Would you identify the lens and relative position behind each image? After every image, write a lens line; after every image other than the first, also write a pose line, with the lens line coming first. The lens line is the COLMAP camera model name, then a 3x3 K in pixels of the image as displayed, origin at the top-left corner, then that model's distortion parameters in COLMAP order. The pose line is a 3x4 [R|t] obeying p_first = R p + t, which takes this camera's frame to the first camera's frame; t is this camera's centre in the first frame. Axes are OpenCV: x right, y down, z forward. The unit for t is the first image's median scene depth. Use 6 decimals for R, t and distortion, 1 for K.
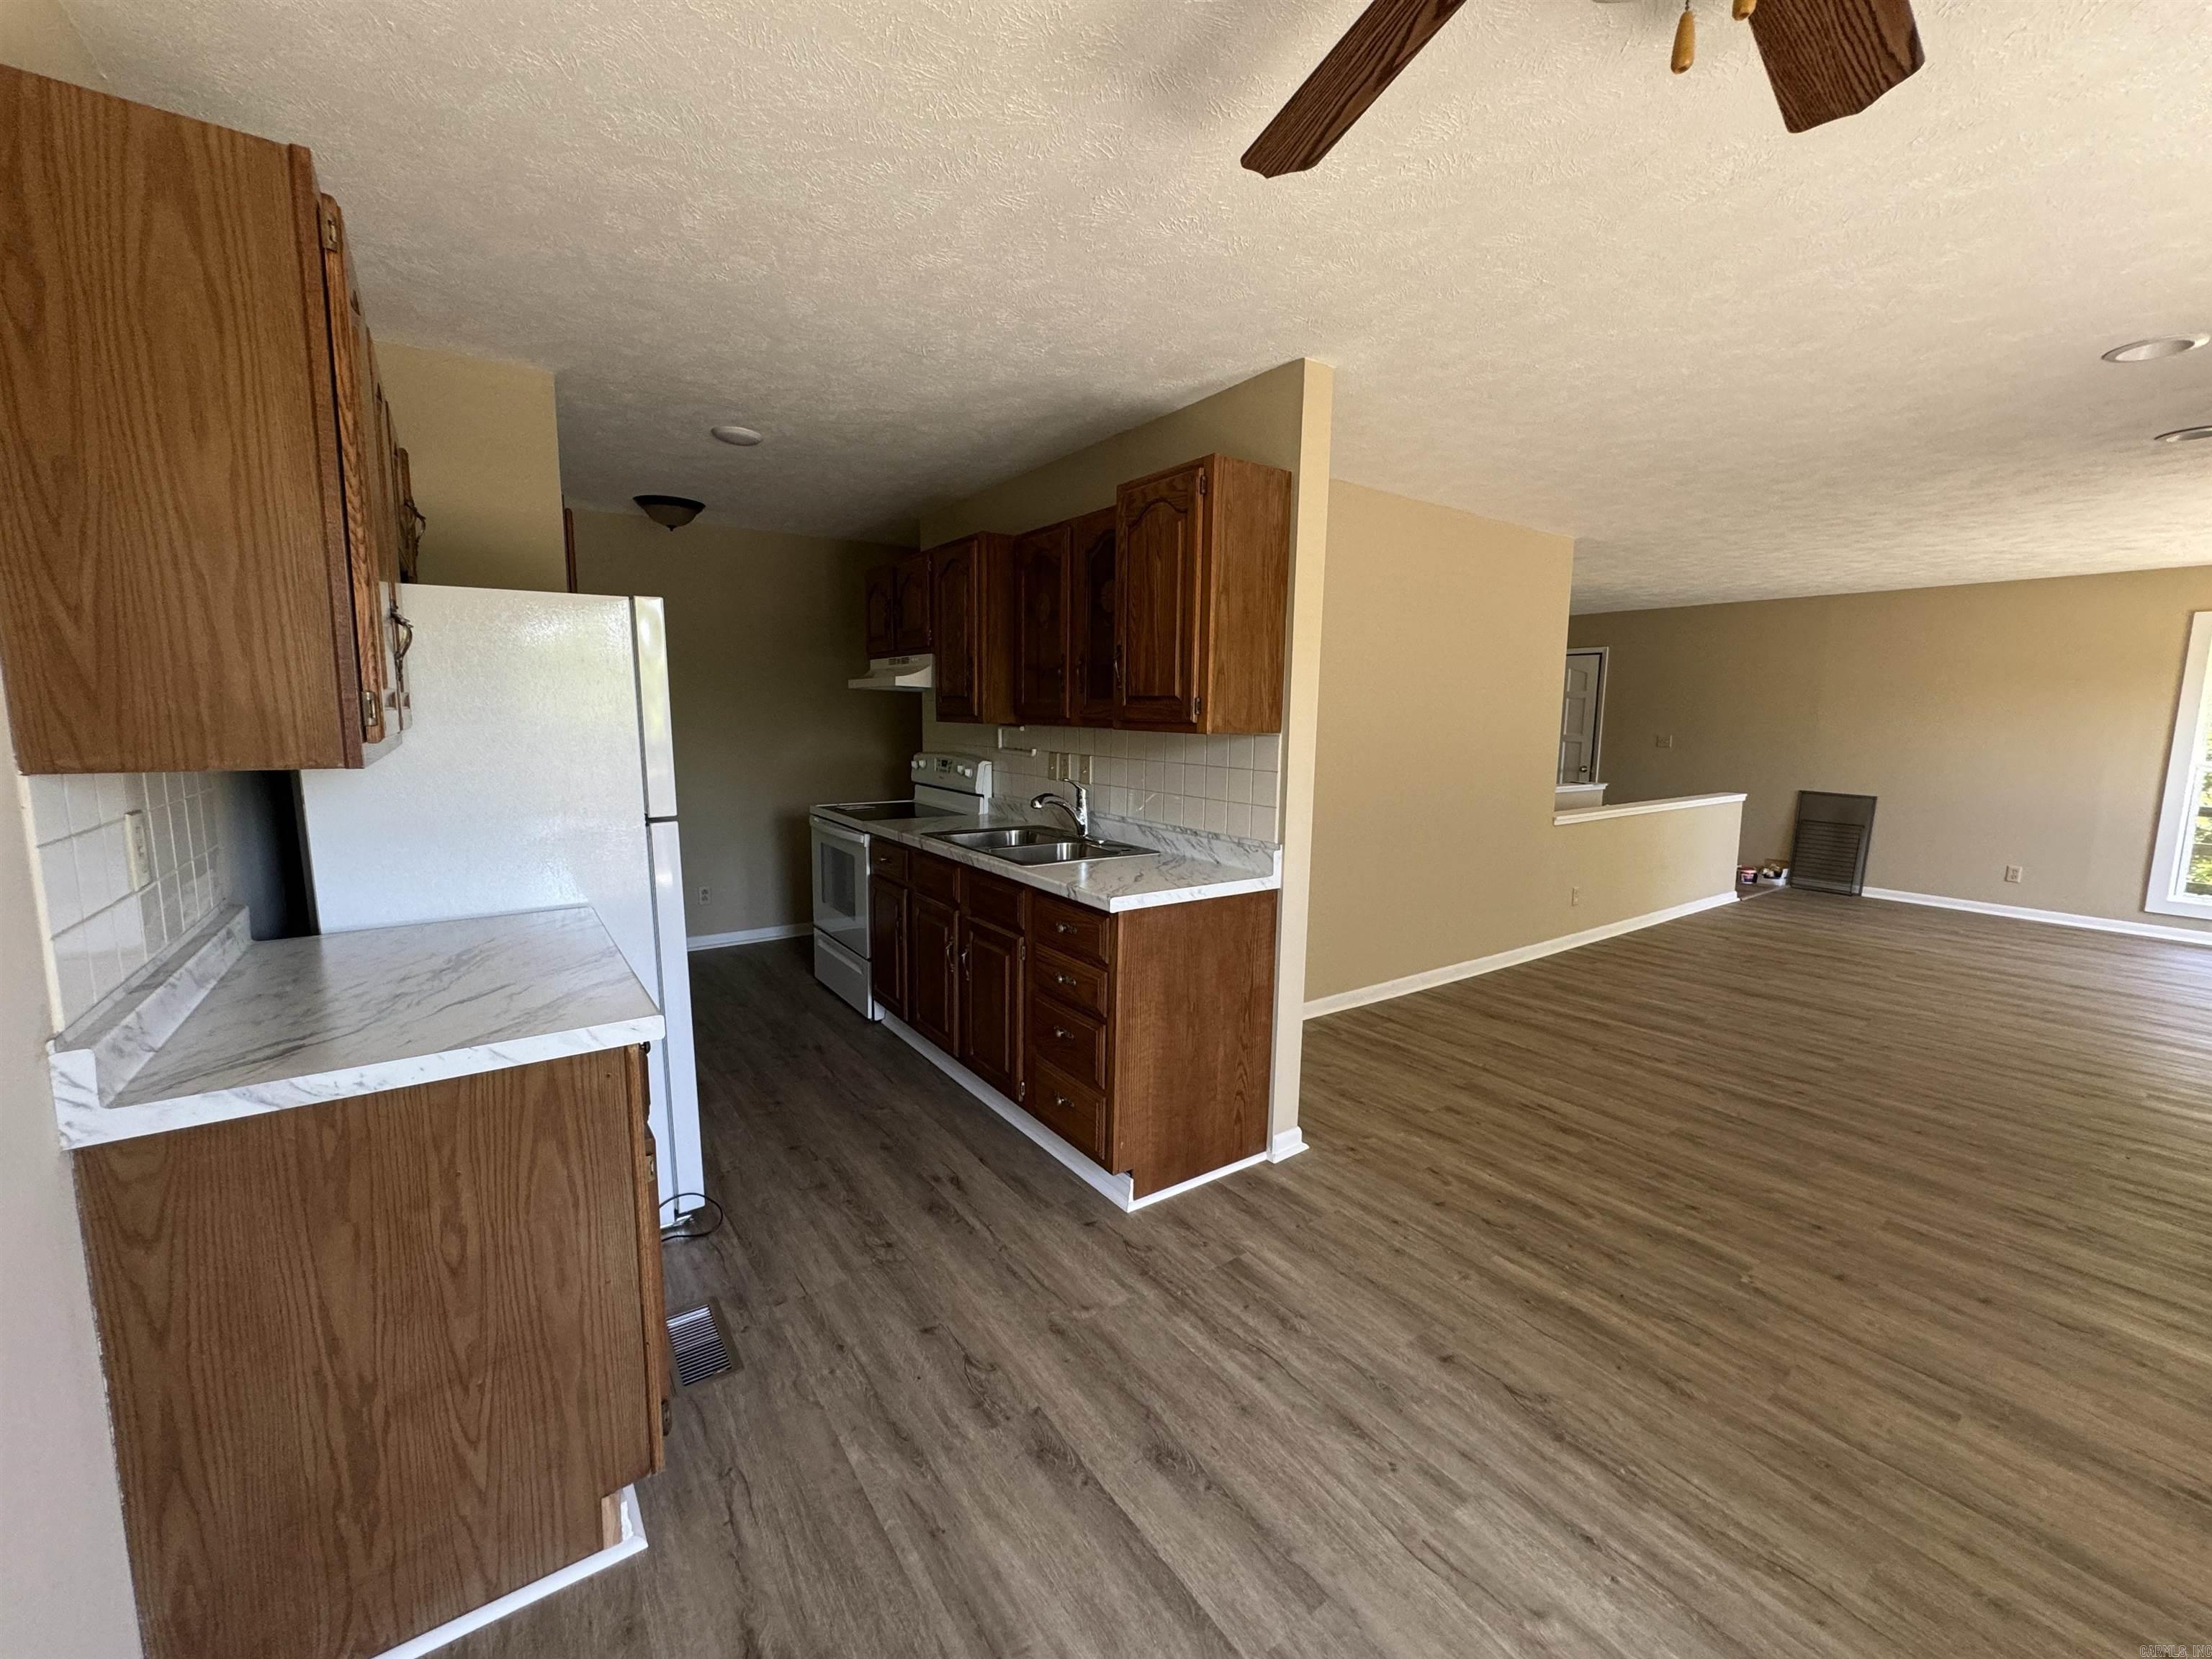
lens RADIAL K [[889.2, 0, 1103.5], [0, 889.2, 827.6], [0, 0, 1]] dist [-0.000834, -0.000096]
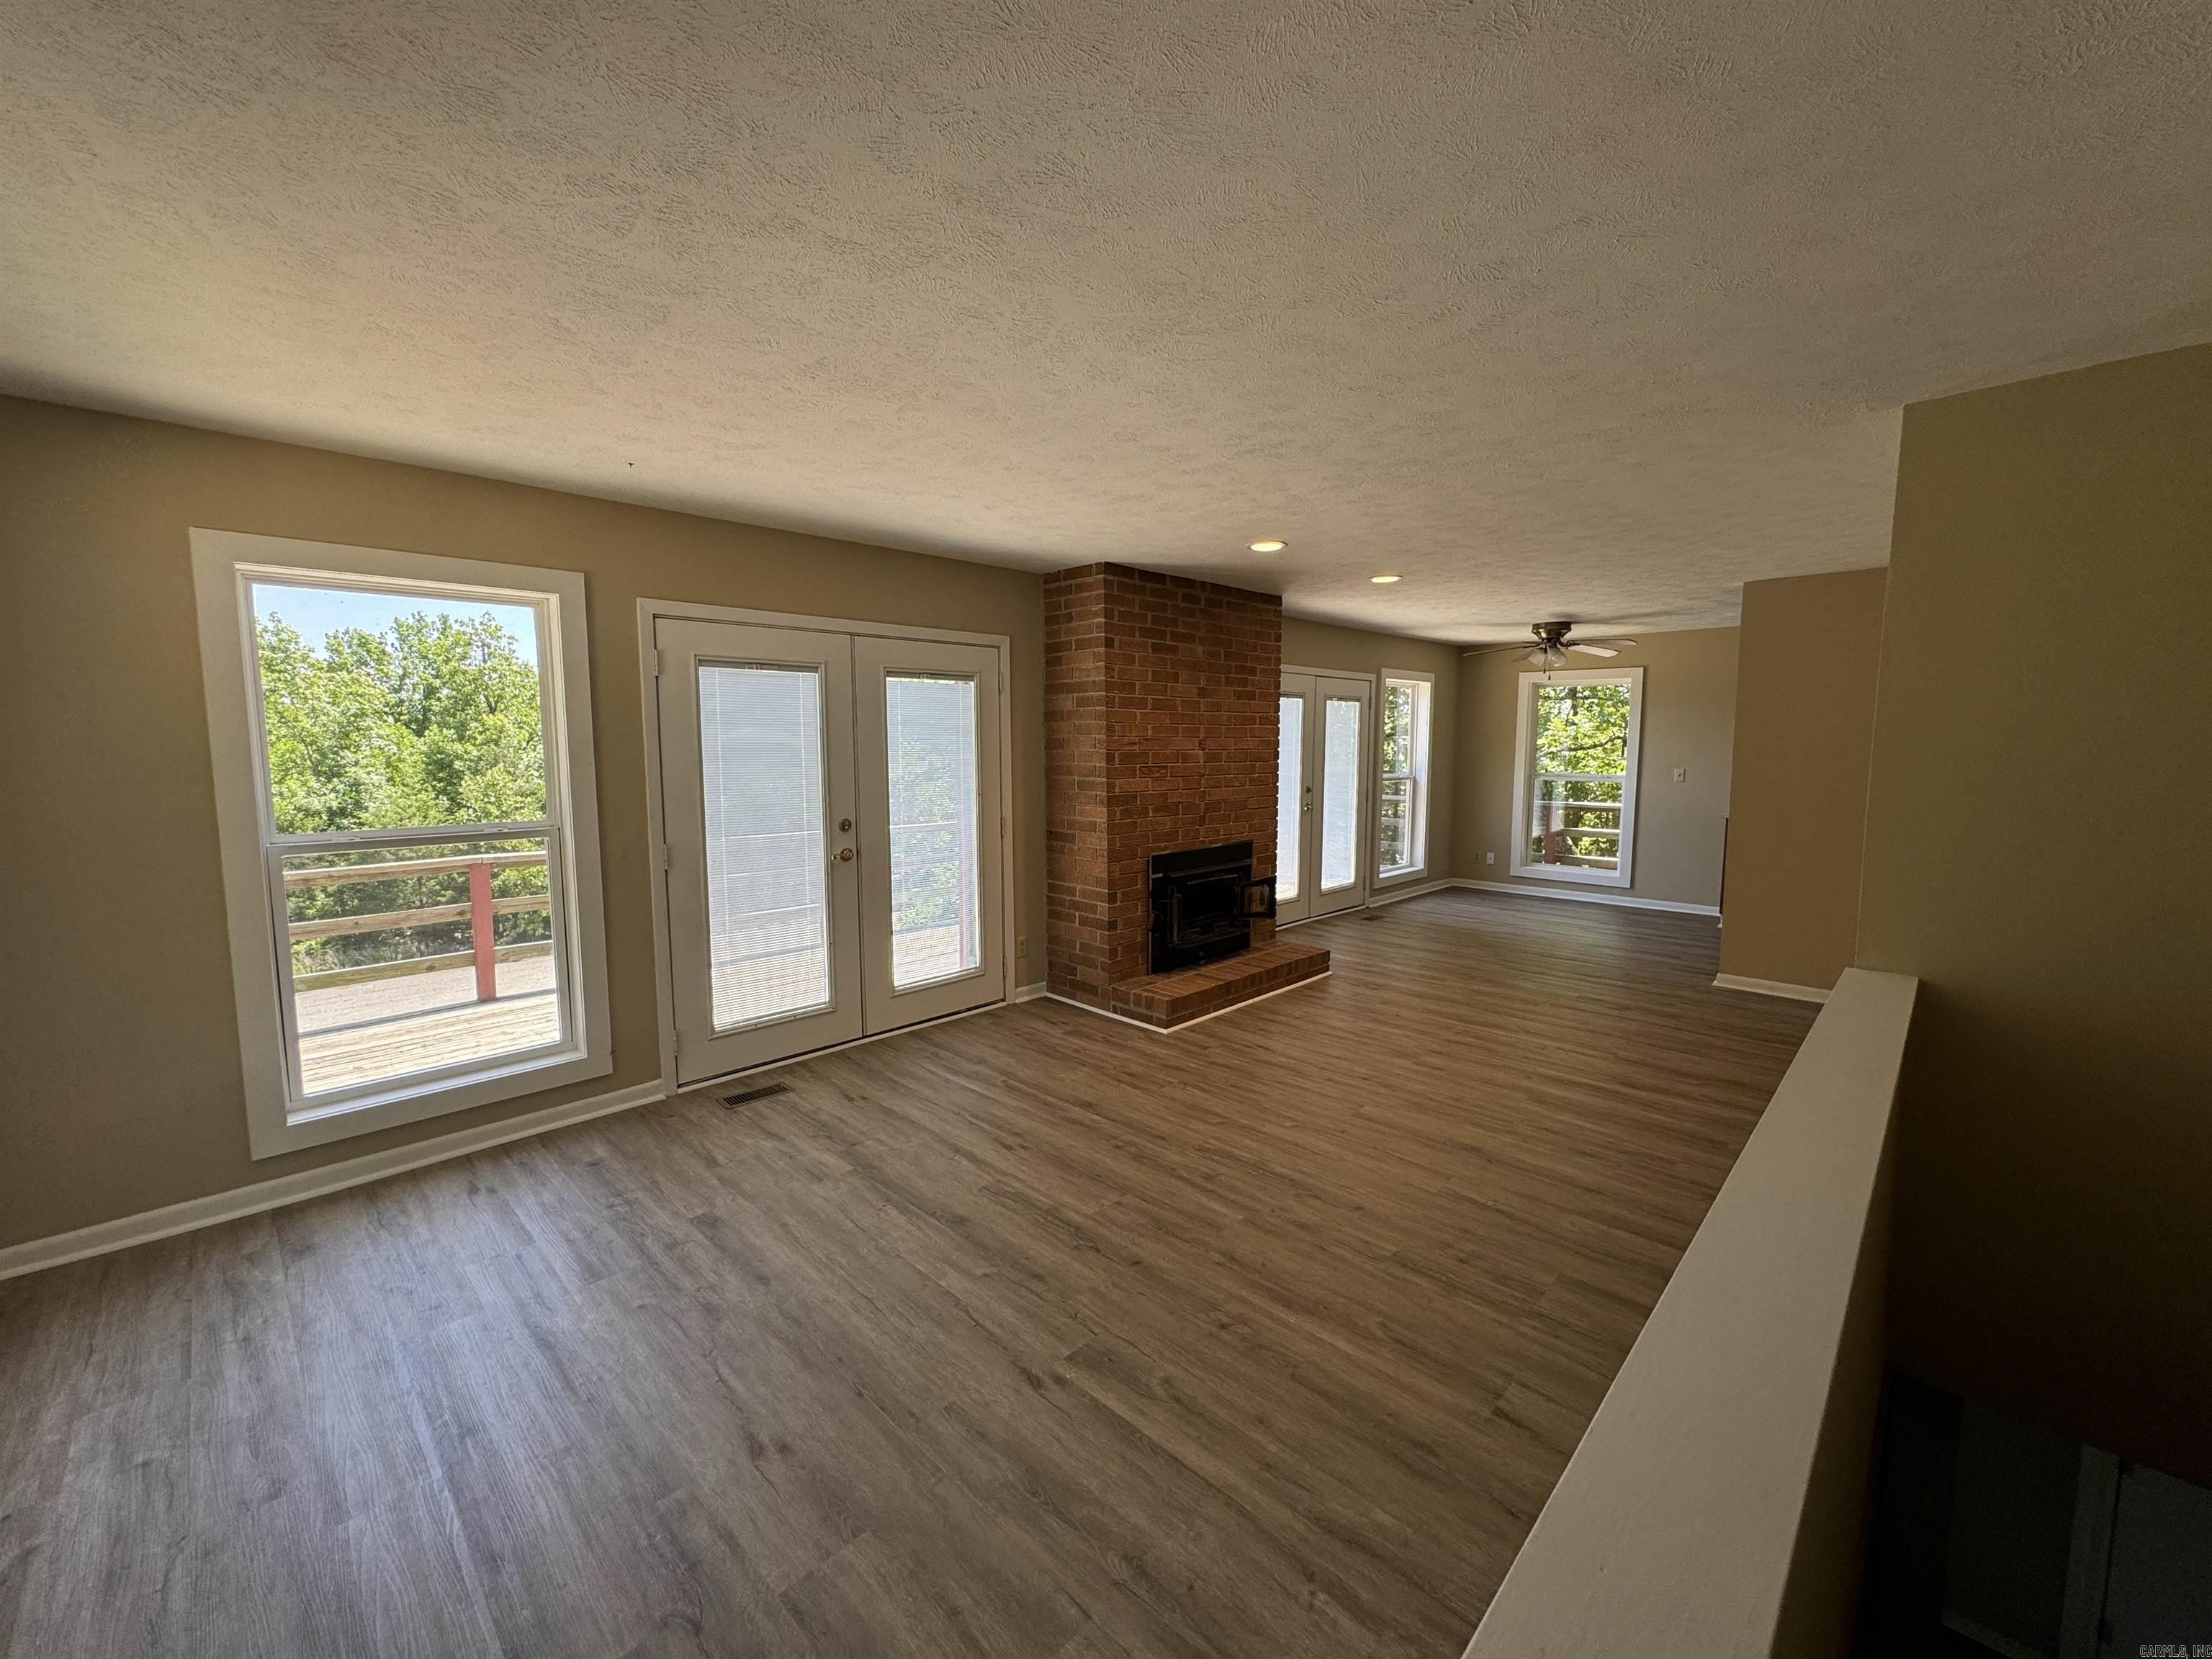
lens RADIAL K [[889.2, 0, 1105.3], [0, 889.2, 825.8], [0, 0, 1]] dist [-0.000834, -0.000096]
pose [[-0.984151, 0.010505, -0.177019, 1.433702], [-0.031647, 0.971814, 0.233614, -0.282394], [0.174484, 0.235514, -0.956080, 1.966556]]
